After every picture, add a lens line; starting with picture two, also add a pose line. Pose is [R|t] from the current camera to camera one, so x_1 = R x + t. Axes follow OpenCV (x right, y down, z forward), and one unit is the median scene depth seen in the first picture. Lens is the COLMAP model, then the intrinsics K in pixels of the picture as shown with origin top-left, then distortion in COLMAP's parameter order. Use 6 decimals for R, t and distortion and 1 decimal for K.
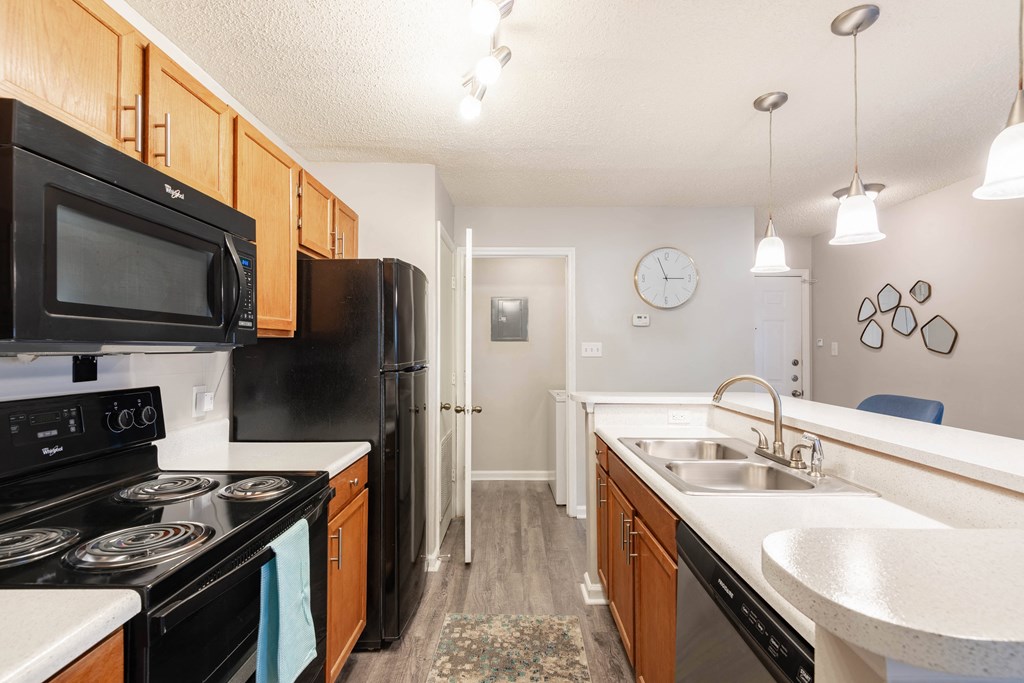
lens RADIAL K [[464.0, 0, 515.2], [0, 464.0, 339.9], [0, 0, 1]] dist [-0.018927, -0.000393]
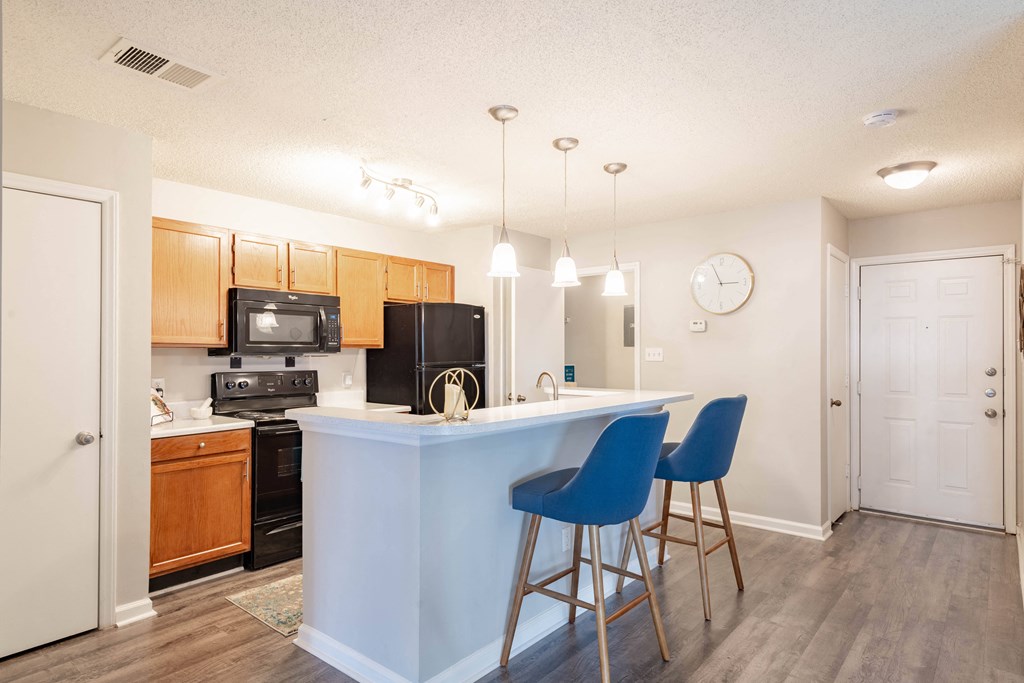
lens RADIAL K [[573.8, 0, 510.8], [0, 573.8, 346.4], [0, 0, 1]] dist [-0.000002, -0.000196]
pose [[0.756236, -0.007974, -0.654251, 1.929204], [0.013736, 0.999899, 0.003690, -0.018294], [0.654155, -0.011777, 0.756269, -0.579145]]
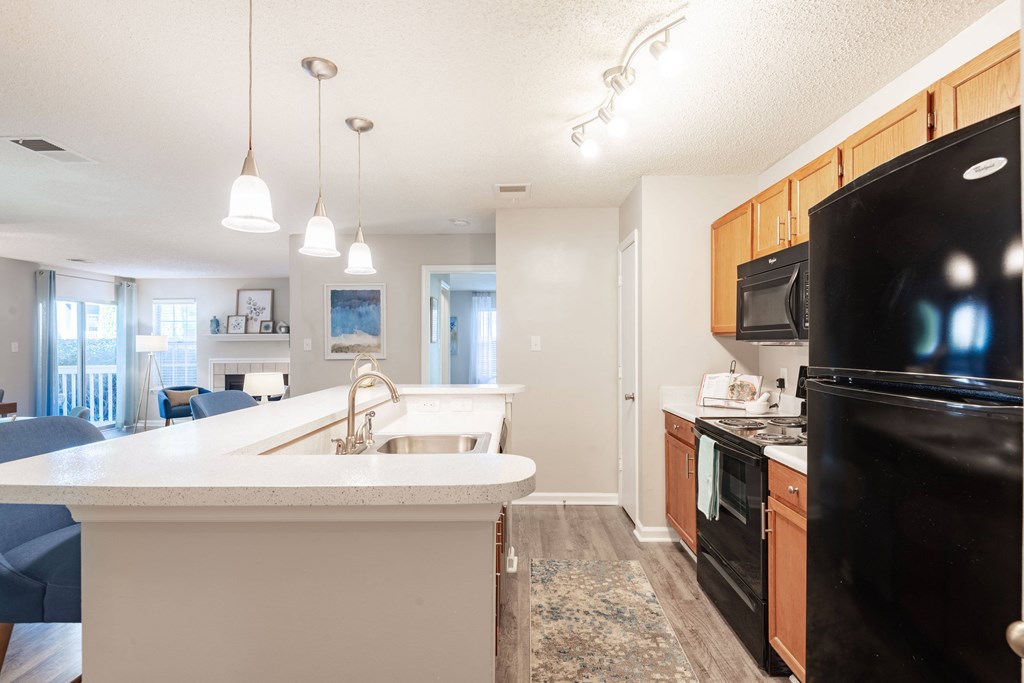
lens RADIAL K [[483.4, 0, 513.3], [0, 483.4, 349.6], [0, 0, 1]] dist [-0.020975, -0.001318]
pose [[-0.999423, -0.000241, 0.033951, 0.195154], [-0.000668, 0.999921, -0.012577, 0.053549], [-0.033945, -0.012593, -0.999344, 2.329992]]
